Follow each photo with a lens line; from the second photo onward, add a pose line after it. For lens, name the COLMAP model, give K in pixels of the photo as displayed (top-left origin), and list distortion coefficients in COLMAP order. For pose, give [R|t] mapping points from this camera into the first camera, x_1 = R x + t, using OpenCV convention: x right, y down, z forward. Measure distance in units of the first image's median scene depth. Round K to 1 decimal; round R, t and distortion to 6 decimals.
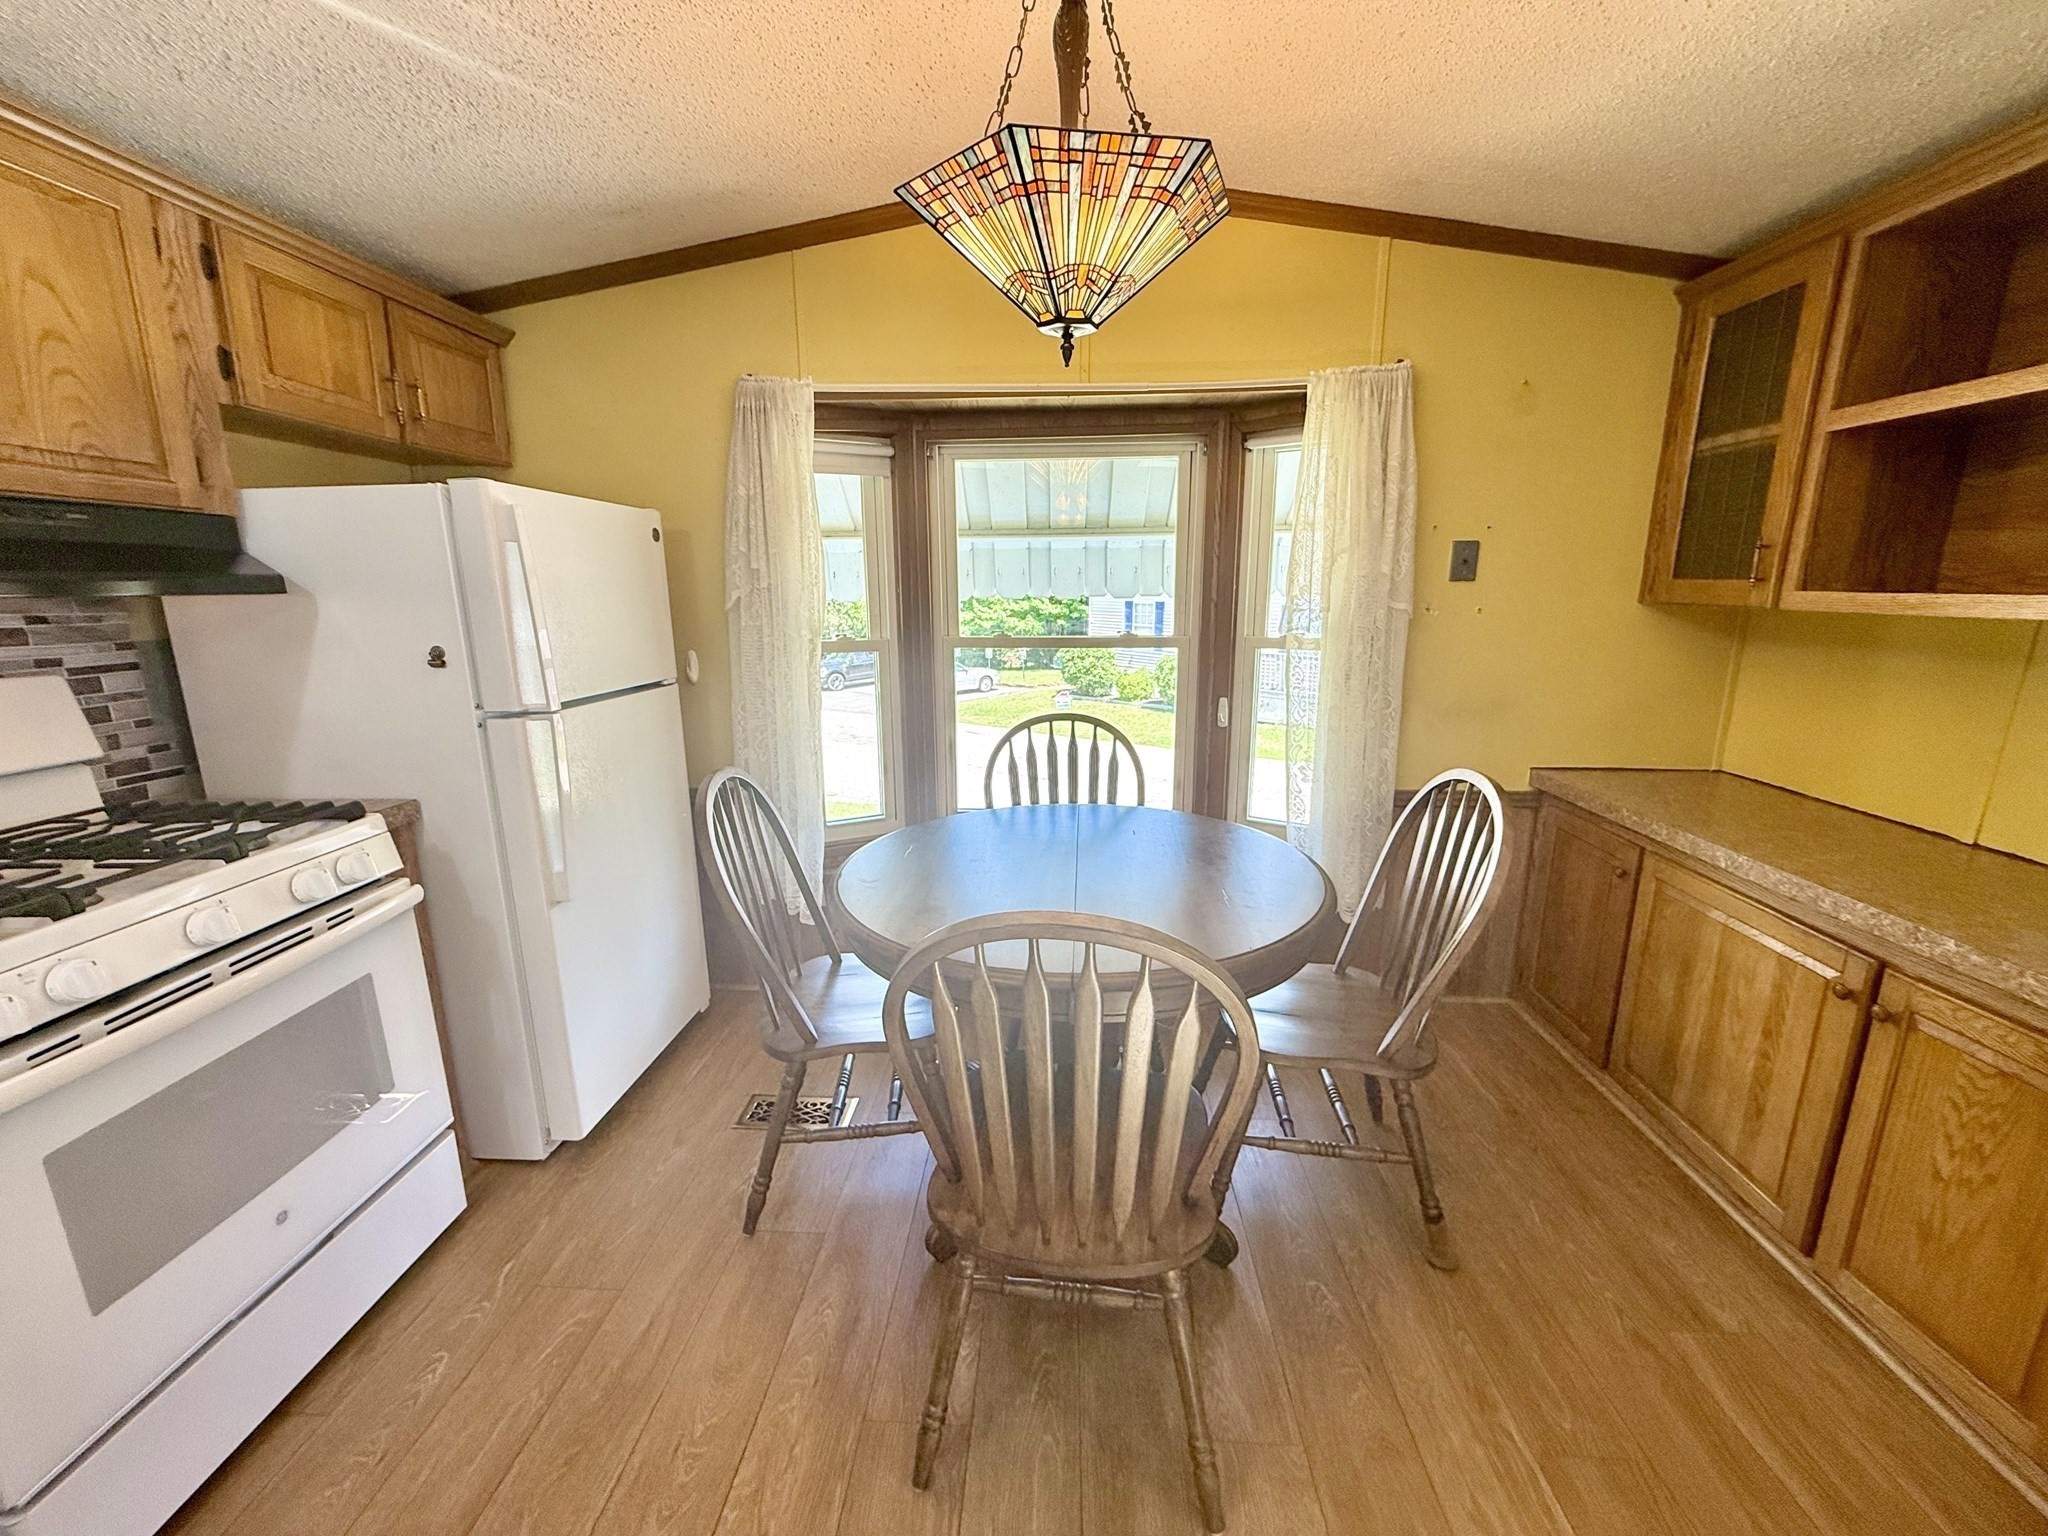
lens RADIAL K [[814.6, 0, 1022.1], [0, 814.6, 765.8], [0, 0, 1]] dist [0.000207, -0.000066]
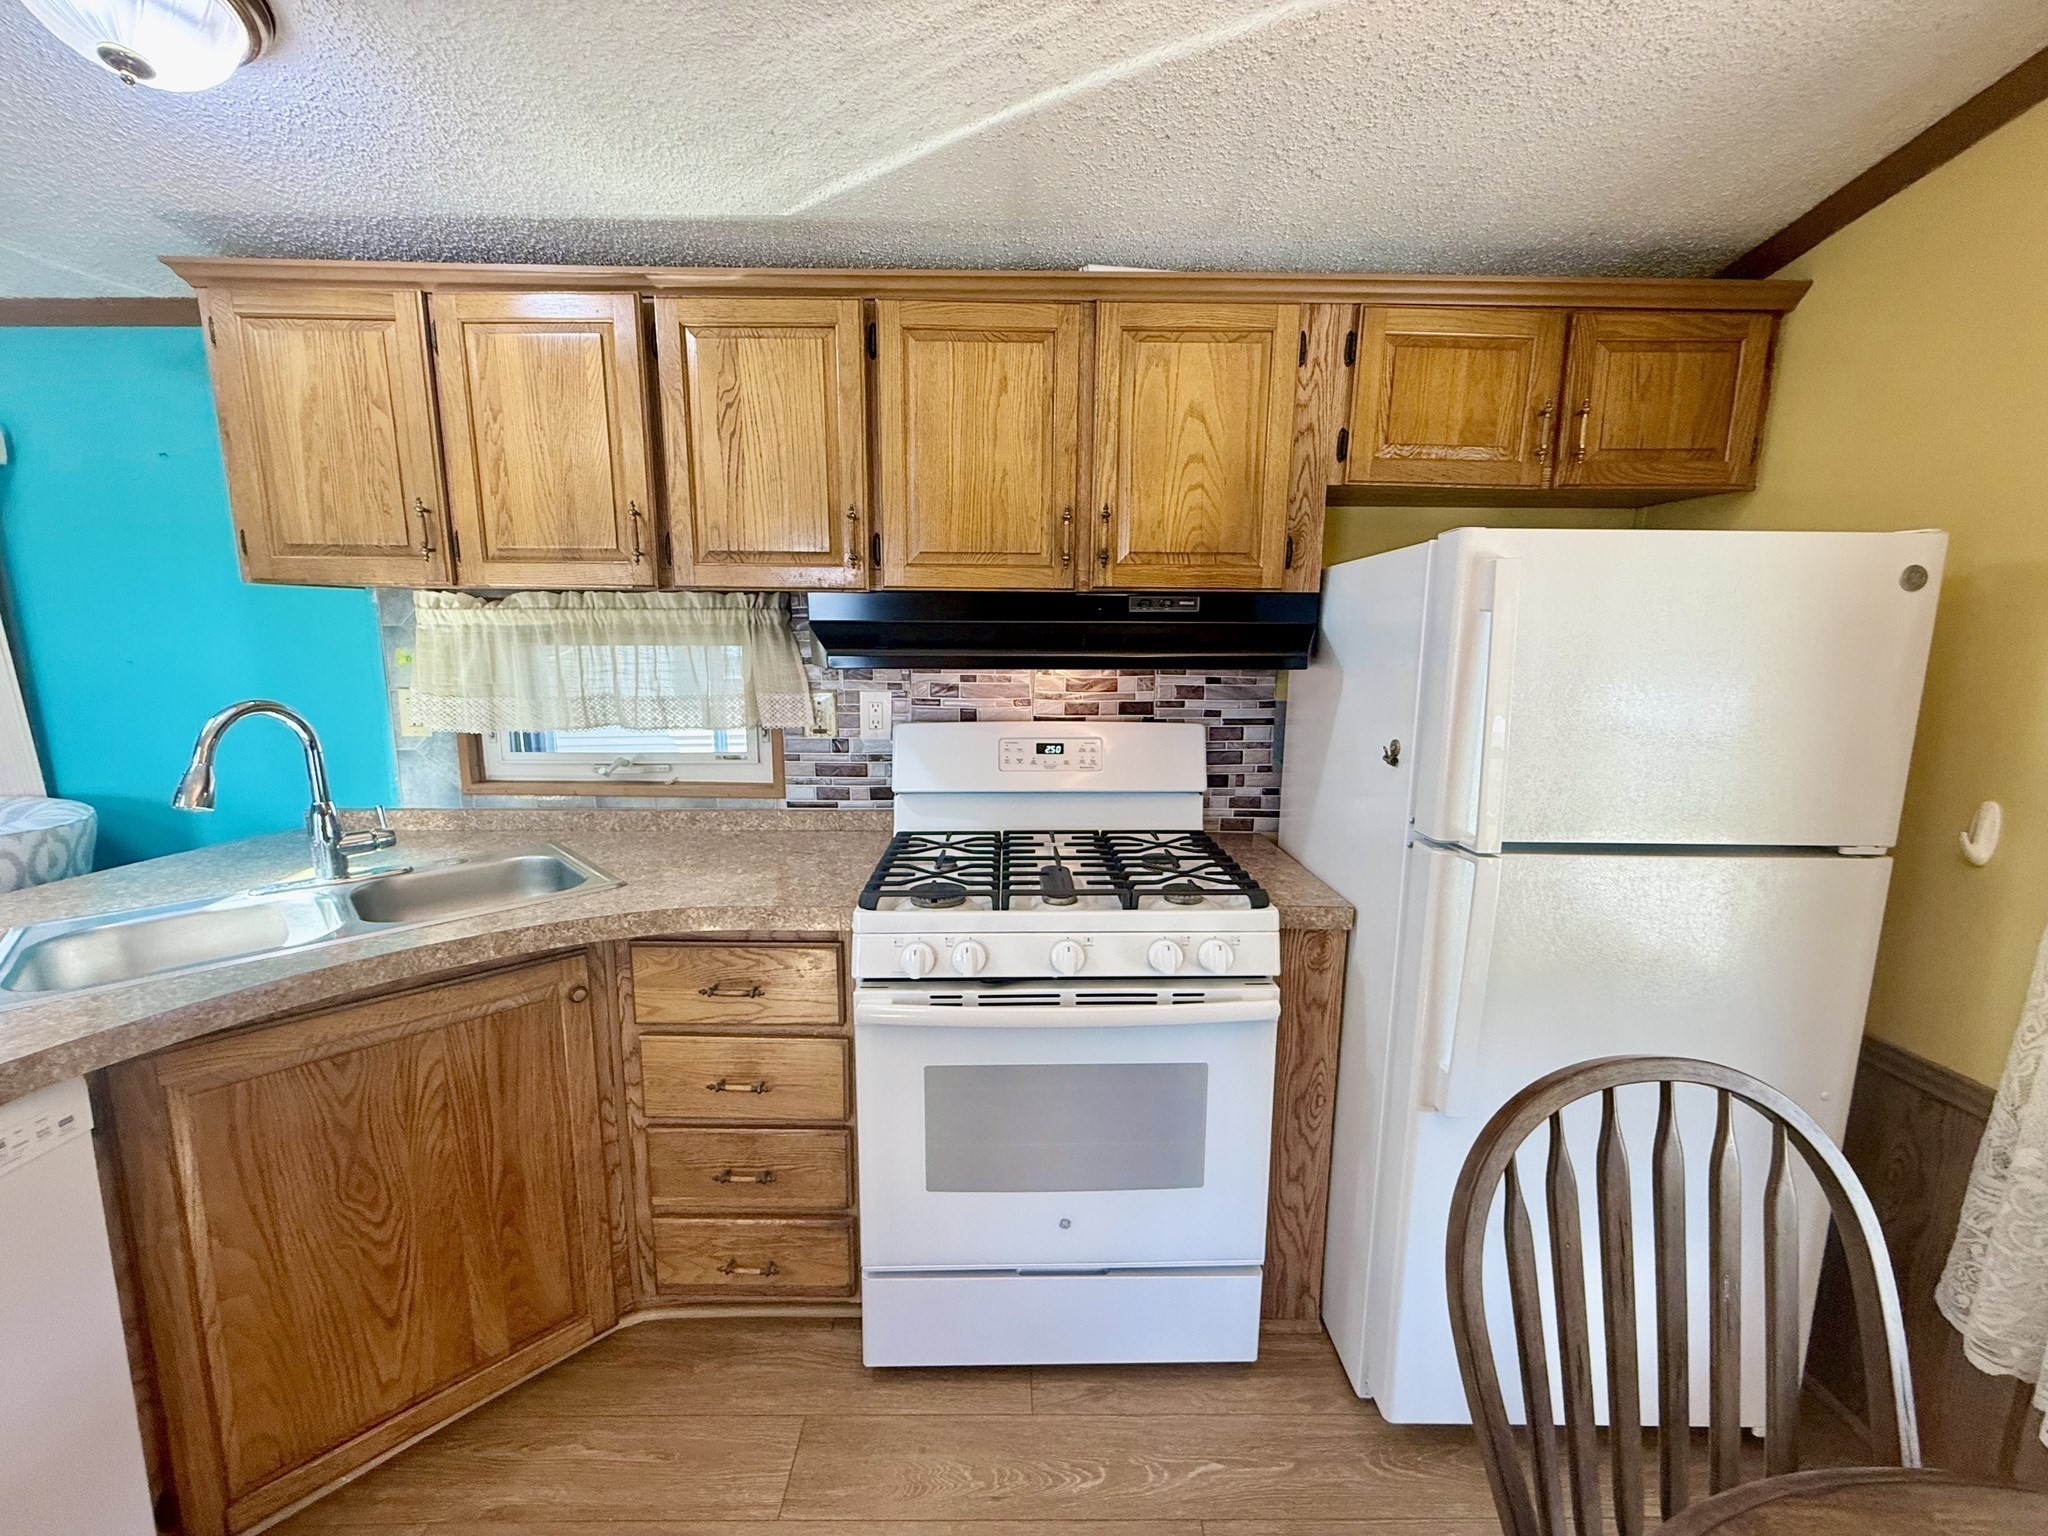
lens RADIAL K [[814.6, 0, 1022.1], [0, 814.6, 765.8], [0, 0, 1]] dist [0.000207, -0.000066]
pose [[0.067639, 0.165423, -0.983901, 0.061251], [-0.222177, 0.963894, 0.146786, -0.155733], [0.972657, 0.208671, 0.101950, 0.548457]]
